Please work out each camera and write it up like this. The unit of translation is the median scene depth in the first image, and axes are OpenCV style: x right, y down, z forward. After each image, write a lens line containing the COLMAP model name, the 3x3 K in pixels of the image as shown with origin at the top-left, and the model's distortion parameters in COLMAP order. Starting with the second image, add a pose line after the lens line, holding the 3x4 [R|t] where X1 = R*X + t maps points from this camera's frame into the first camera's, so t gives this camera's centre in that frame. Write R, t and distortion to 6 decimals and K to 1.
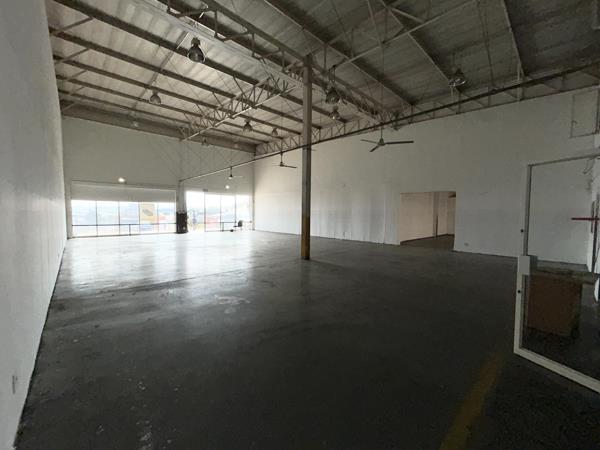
lens RADIAL K [[246.0, 0, 299.6], [0, 246.0, 227.3], [0, 0, 1]] dist [0.019194, -0.000049]
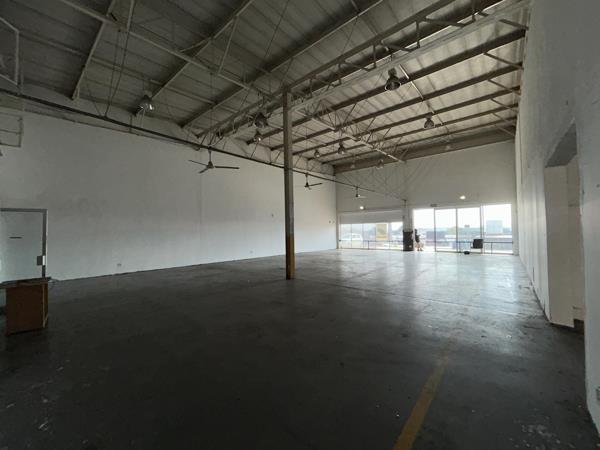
lens RADIAL K [[246.0, 0, 299.9], [0, 246.0, 223.0], [0, 0, 1]] dist [0.019194, -0.000049]
pose [[0.126088, -0.043799, -0.991052, 0.479877], [-0.042744, 0.997857, -0.049537, -0.022689], [0.991098, 0.048608, 0.123945, 0.435364]]
